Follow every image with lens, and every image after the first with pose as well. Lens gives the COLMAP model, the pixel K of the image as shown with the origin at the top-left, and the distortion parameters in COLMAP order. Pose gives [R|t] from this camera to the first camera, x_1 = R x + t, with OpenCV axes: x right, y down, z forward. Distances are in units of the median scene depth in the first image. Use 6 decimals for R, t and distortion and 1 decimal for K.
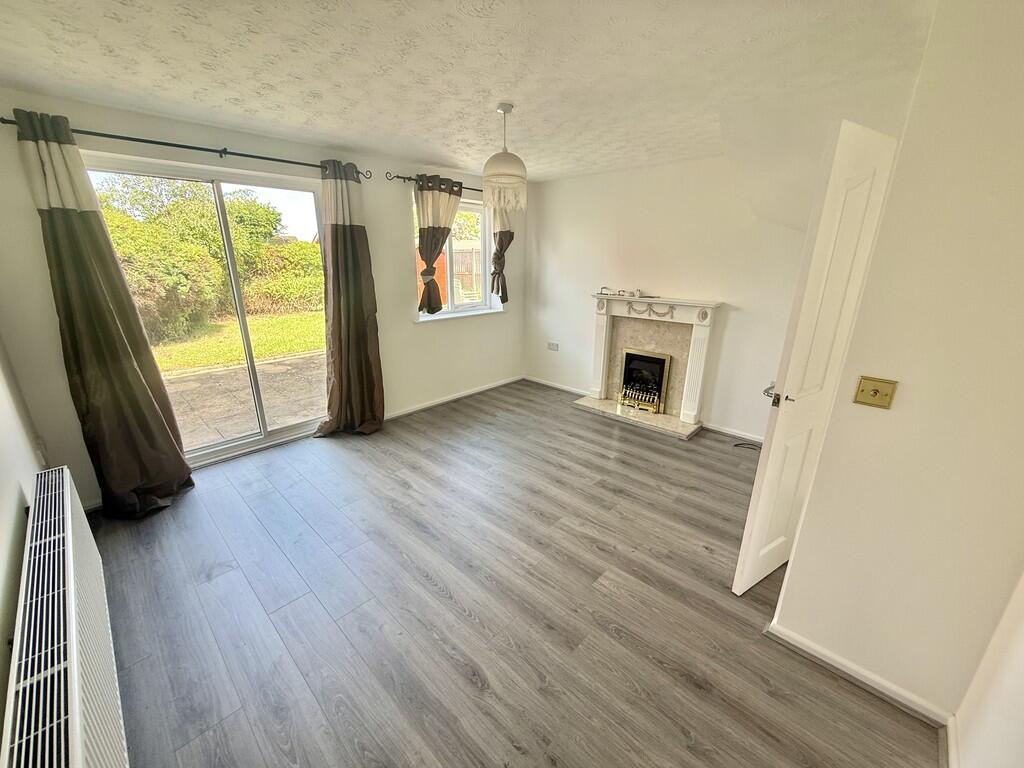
lens RADIAL K [[407.1, 0, 512.1], [0, 407.1, 385.7], [0, 0, 1]] dist [-0.000547, -0.000430]
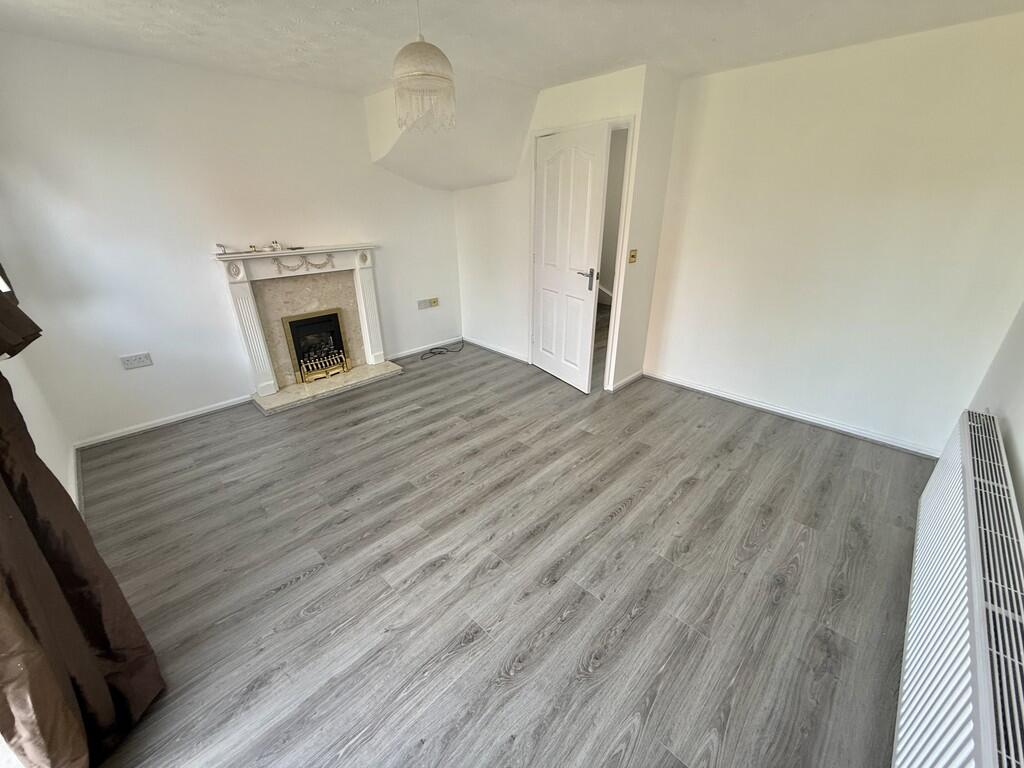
lens RADIAL K [[407.1, 0, 512.1], [0, 407.1, 385.7], [0, 0, 1]] dist [-0.000547, -0.000430]
pose [[0.016499, -0.411785, 0.911132, -0.566846], [0.308462, 0.868904, 0.387114, -0.166161], [-0.951094, 0.274663, 0.141356, 0.557766]]
